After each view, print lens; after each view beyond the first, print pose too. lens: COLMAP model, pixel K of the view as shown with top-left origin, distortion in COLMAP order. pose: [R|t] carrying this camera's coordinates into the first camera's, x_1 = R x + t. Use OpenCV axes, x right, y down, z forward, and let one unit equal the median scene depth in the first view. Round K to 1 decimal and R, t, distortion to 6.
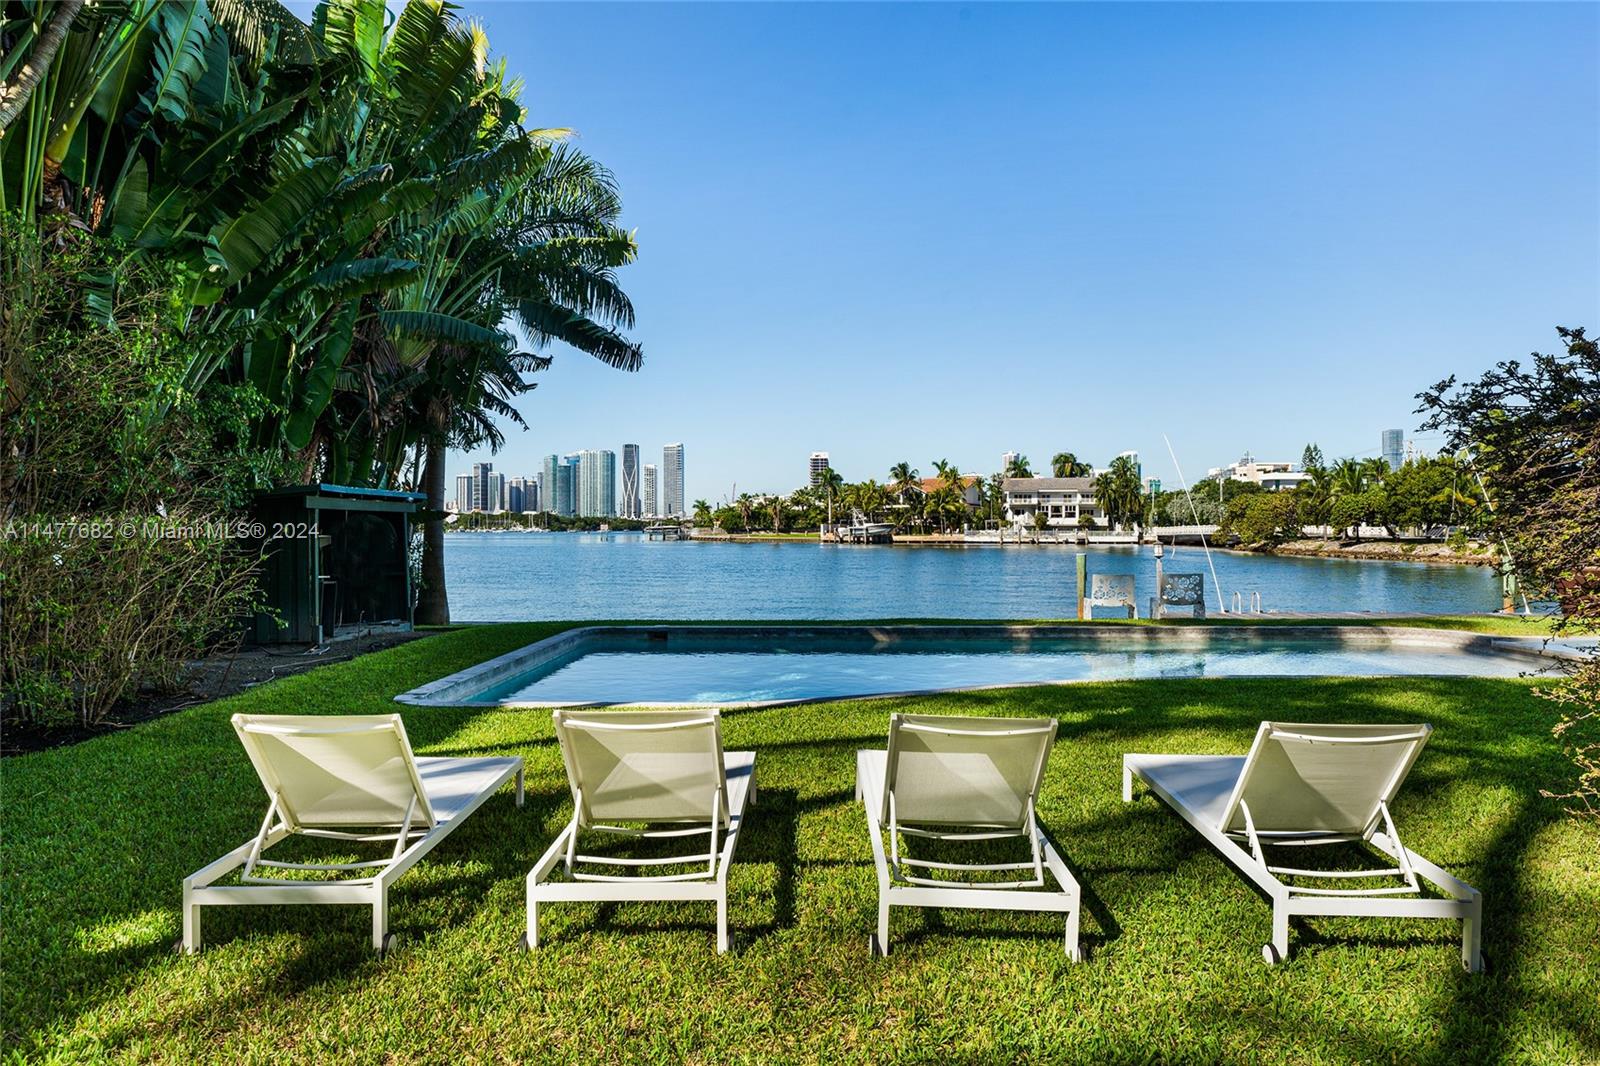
lens RADIAL K [[1061.3, 0, 801.4], [0, 1061.3, 531.2], [0, 0, 1]] dist [-0.000914, 0.000706]
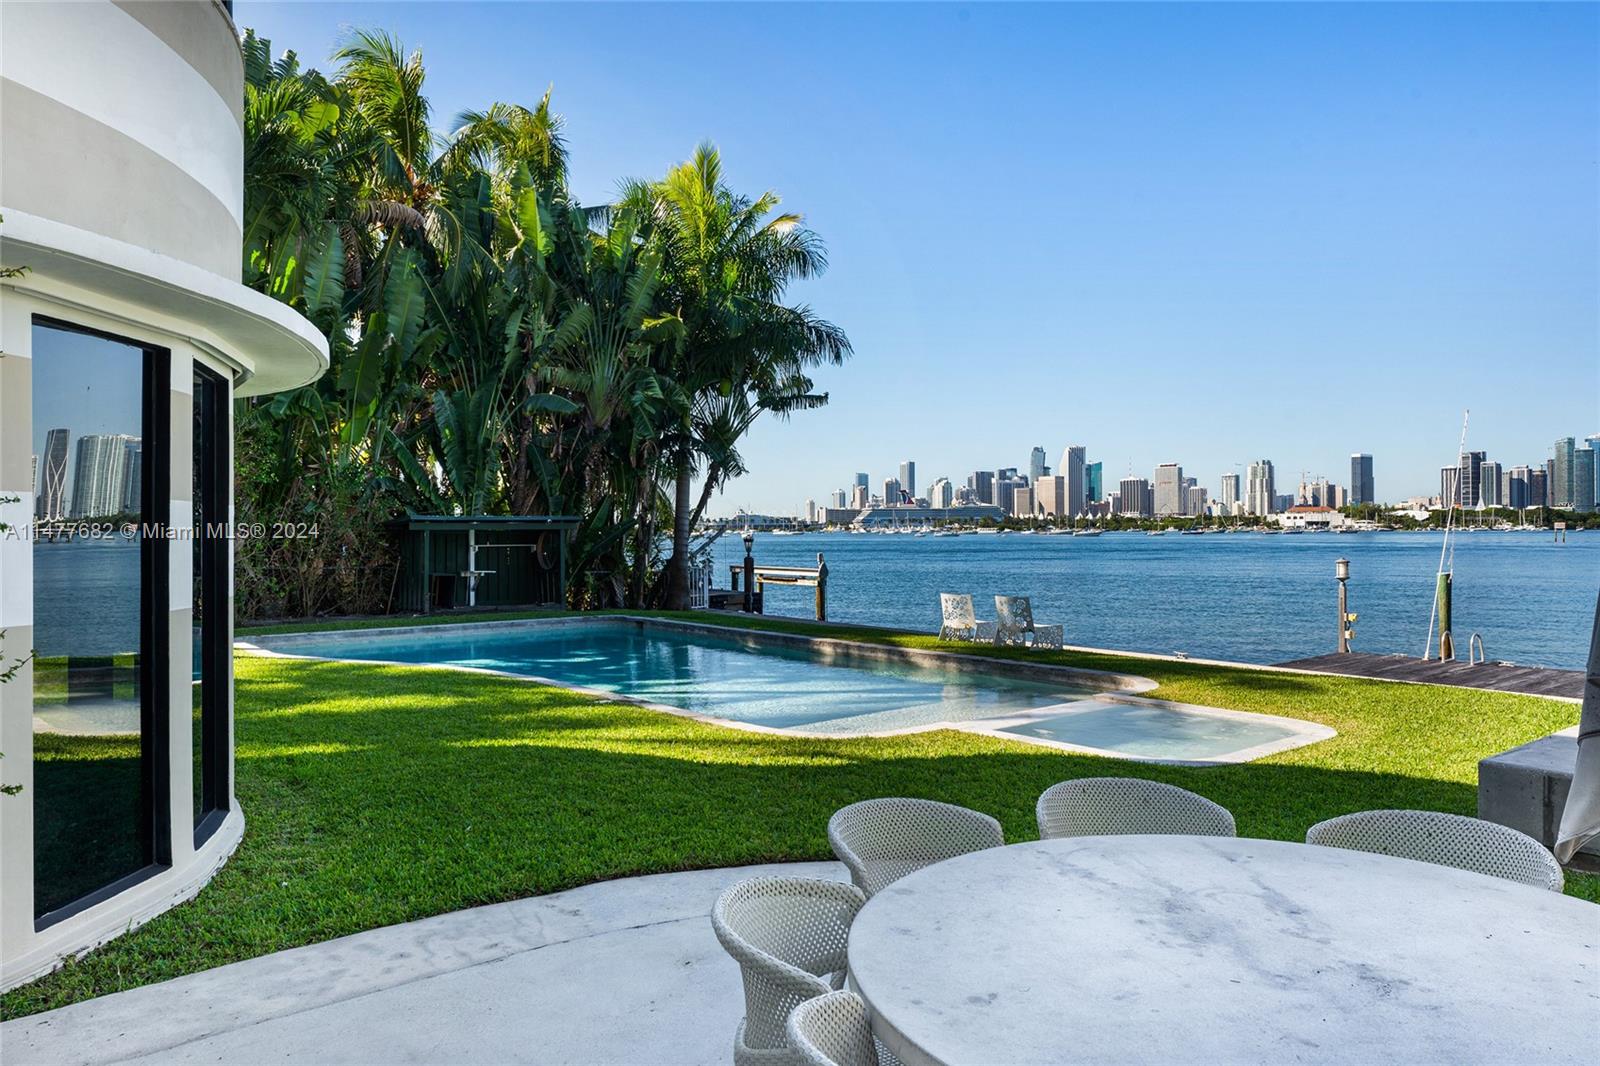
lens RADIAL K [[1061.3, 0, 808.6], [0, 1061.3, 527.5], [0, 0, 1]] dist [-0.000914, 0.000706]
pose [[0.649126, -0.001035, -0.760680, 0.077533], [-0.000119, 0.999999, -0.001463, -0.001097], [0.760681, 0.001040, 0.649125, 0.022444]]
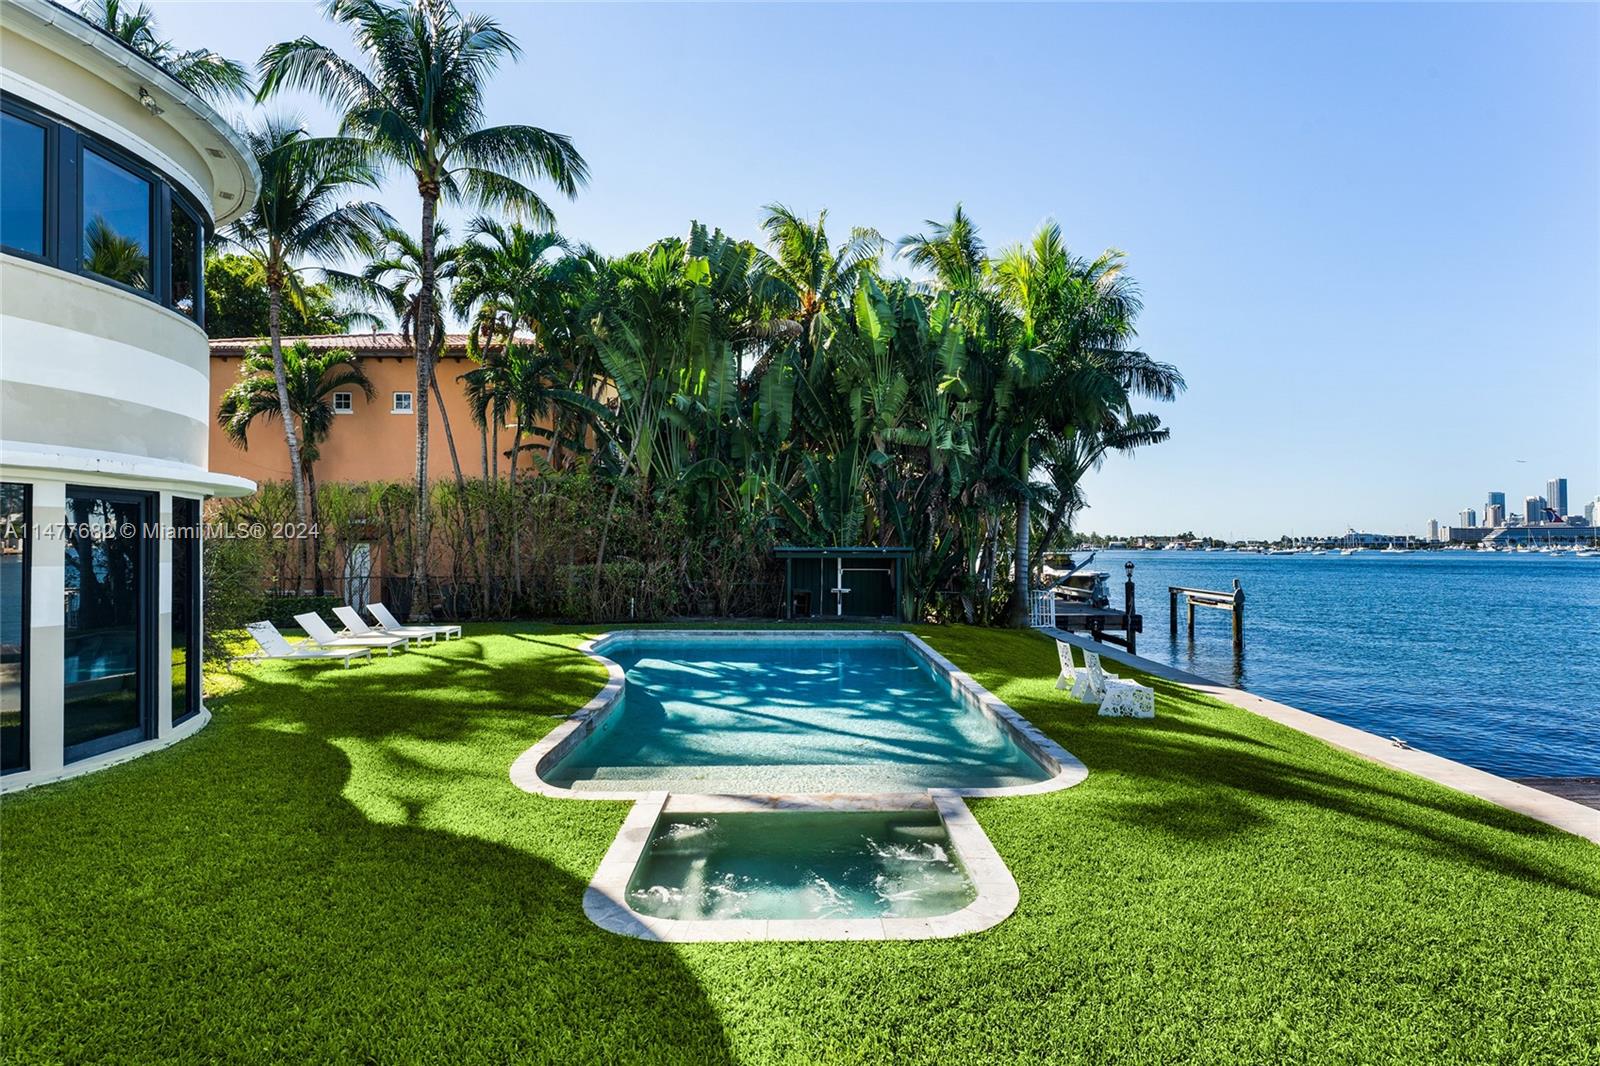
lens RADIAL K [[798.4, 0, 812.2], [0, 798.4, 527.5], [0, 0, 1]] dist [-0.011289, 0.001978]
pose [[0.040295, -0.019393, -0.999000, 0.079515], [-0.005978, 0.999789, -0.019649, -0.002986], [0.999170, 0.006764, 0.040170, 0.061941]]
